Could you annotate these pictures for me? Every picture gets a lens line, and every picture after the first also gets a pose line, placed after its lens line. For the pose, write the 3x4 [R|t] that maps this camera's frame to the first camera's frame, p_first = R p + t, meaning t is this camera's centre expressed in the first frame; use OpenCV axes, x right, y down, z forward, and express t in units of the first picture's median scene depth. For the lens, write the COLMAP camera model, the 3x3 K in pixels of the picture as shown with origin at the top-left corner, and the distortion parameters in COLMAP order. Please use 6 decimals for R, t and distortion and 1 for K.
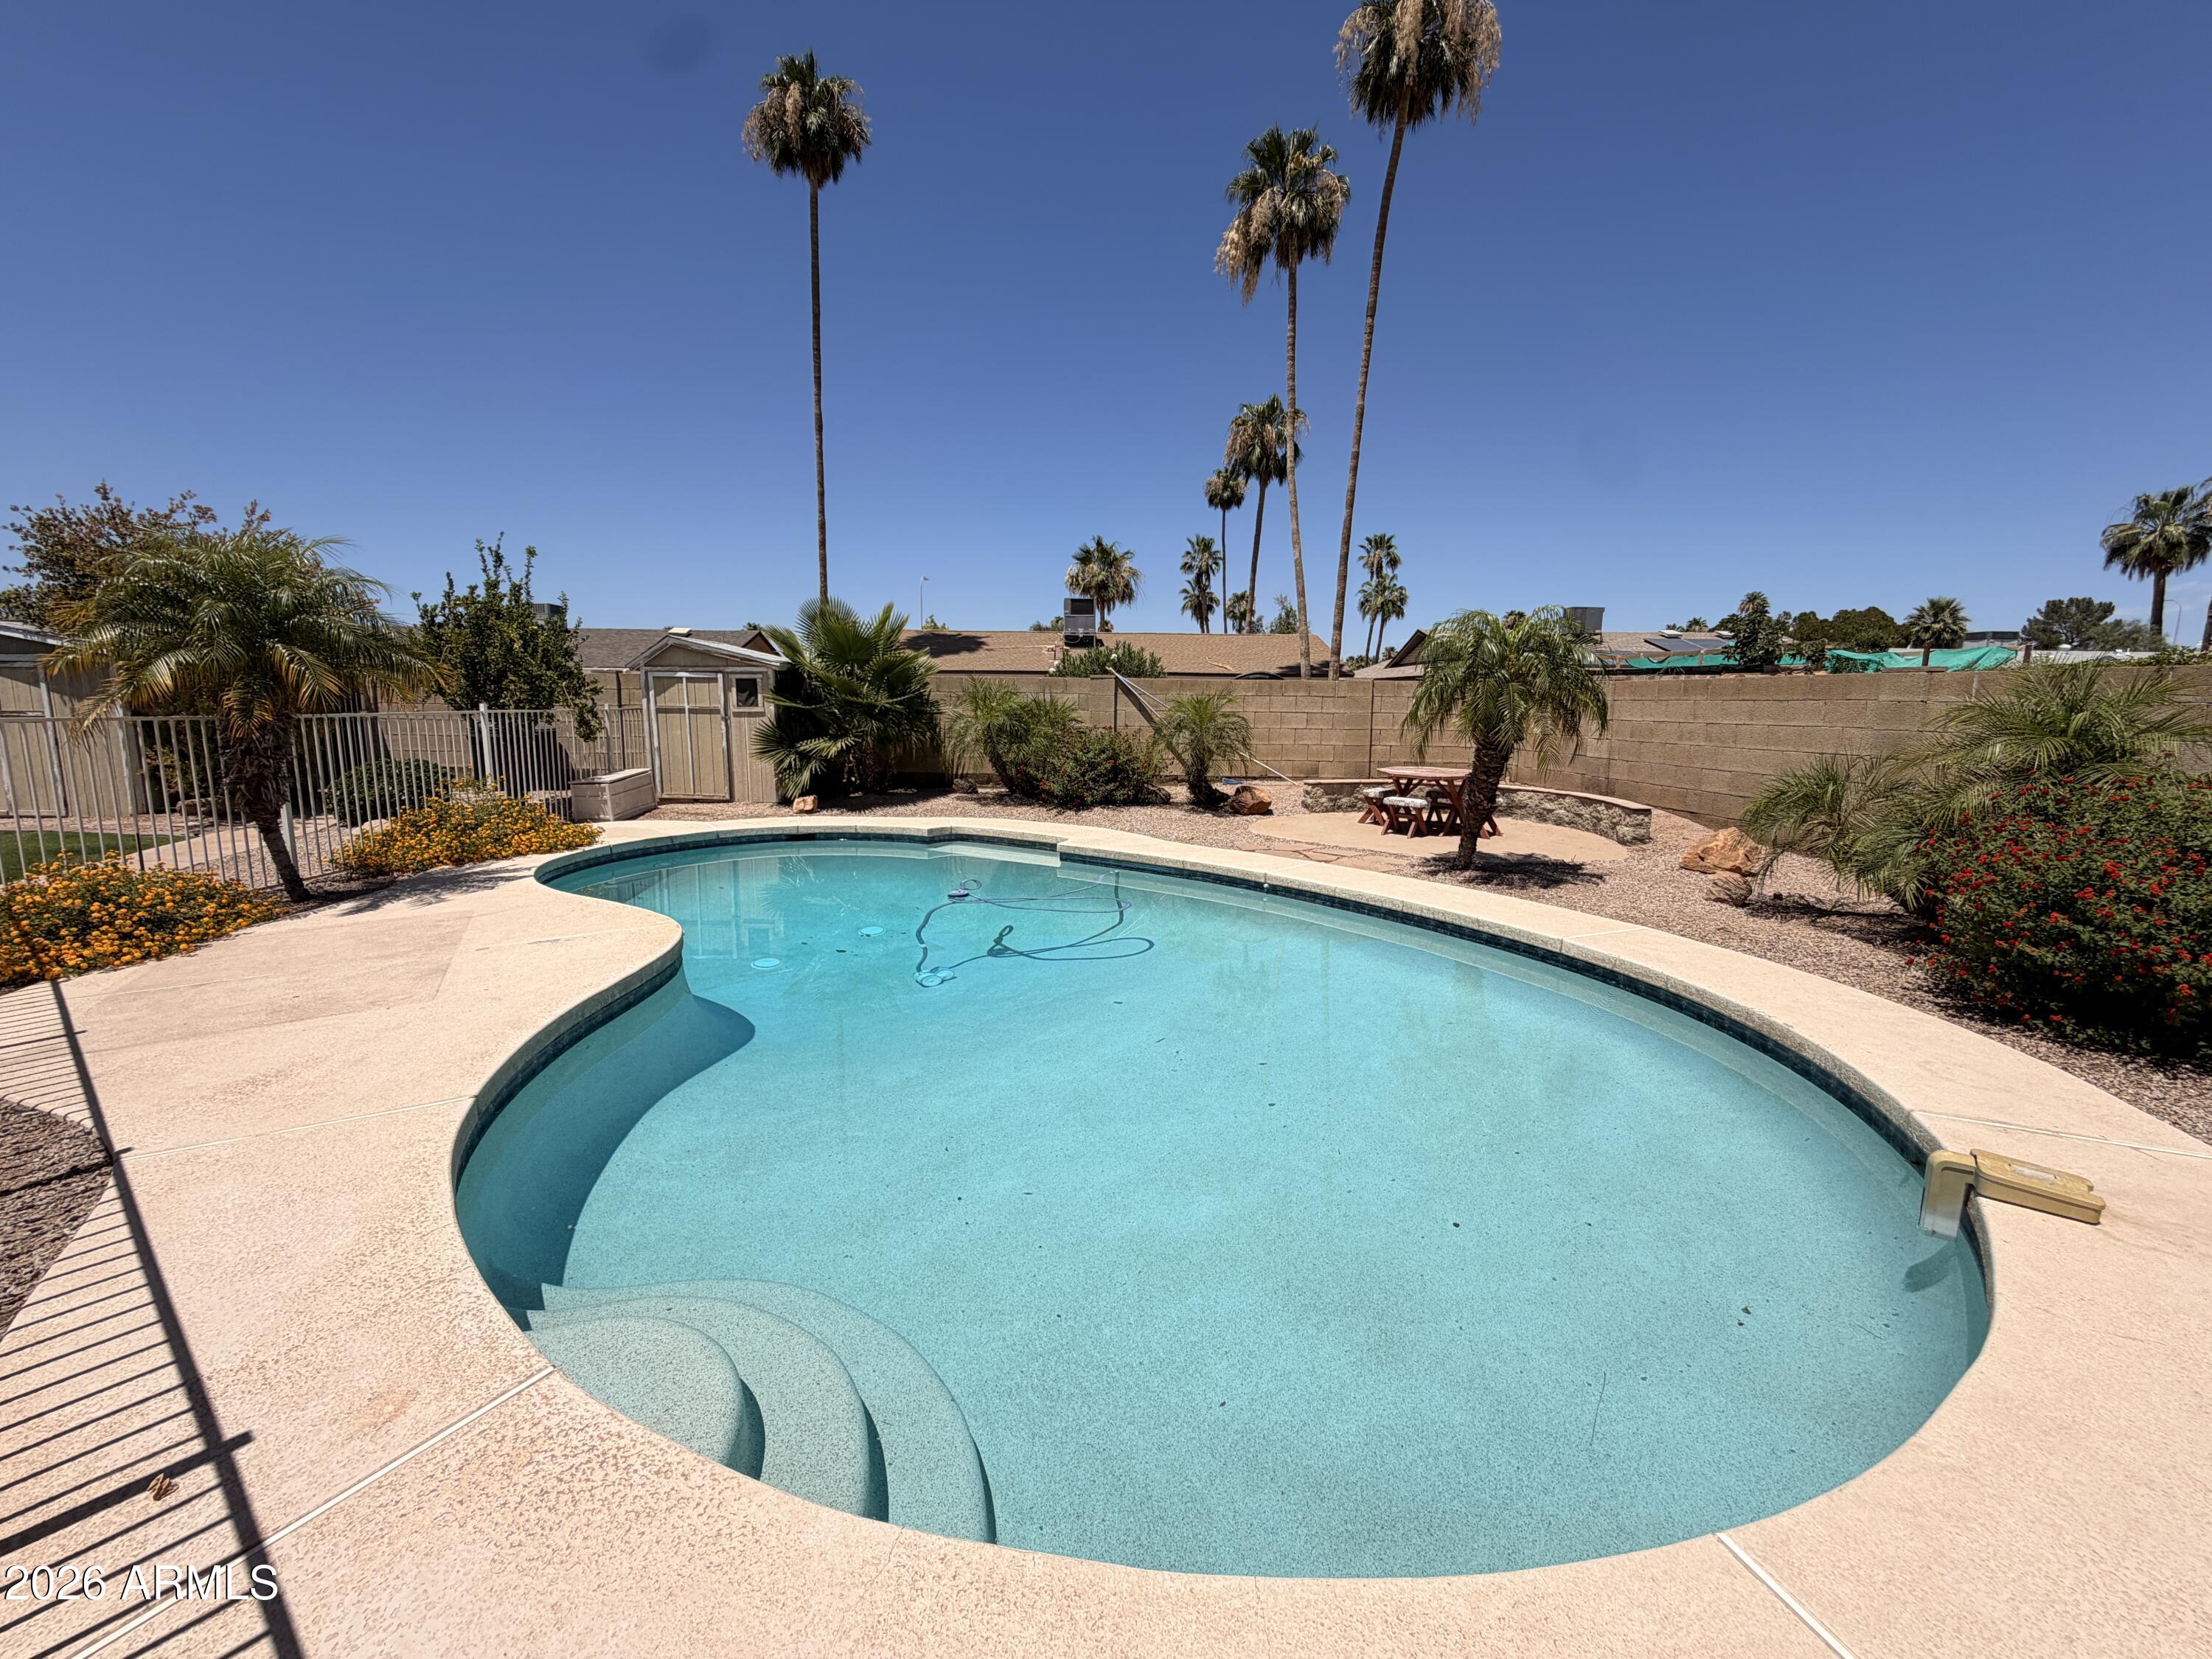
lens RADIAL K [[883.9, 0, 1105.3], [0, 883.9, 829.8], [0, 0, 1]] dist [0.000405, 0.000273]
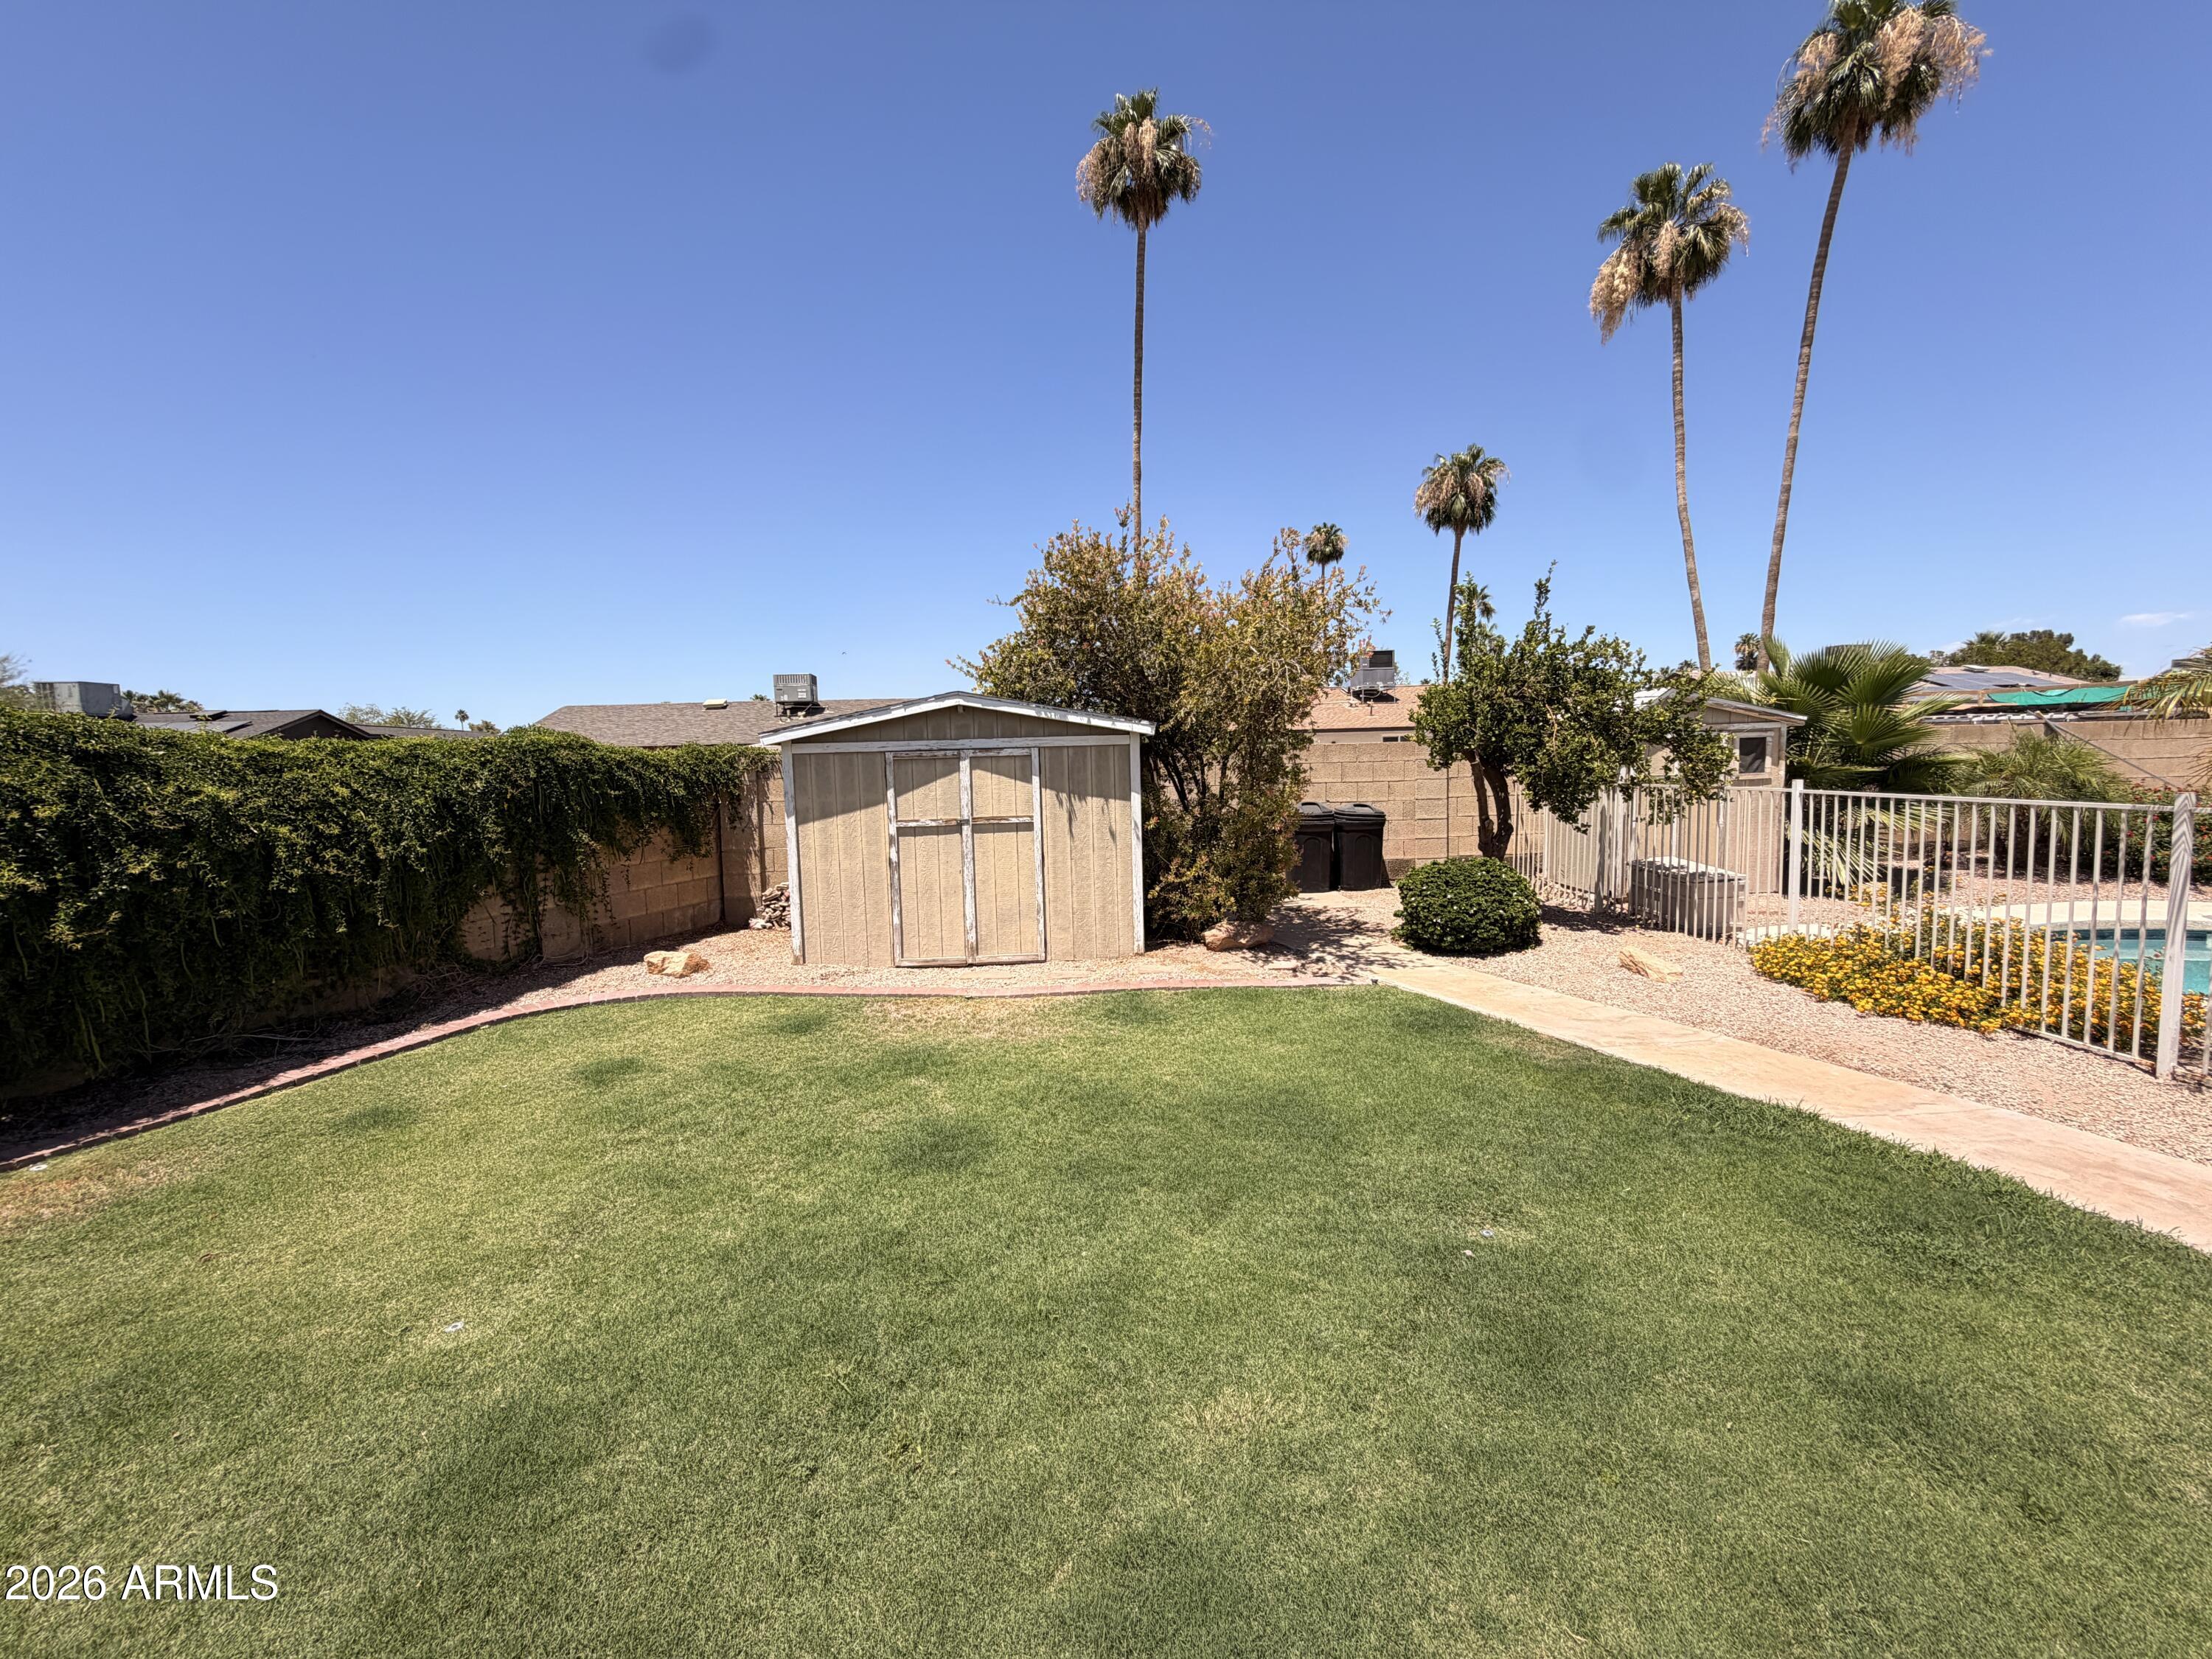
lens RADIAL K [[883.9, 0, 1107.9], [0, 883.9, 828.3], [0, 0, 1]] dist [0.000405, 0.000273]
pose [[0.997280, -0.042132, 0.060471, -0.494401], [0.046155, 0.996701, -0.066752, -0.030605], [-0.057460, 0.069362, 0.995935, 0.119724]]
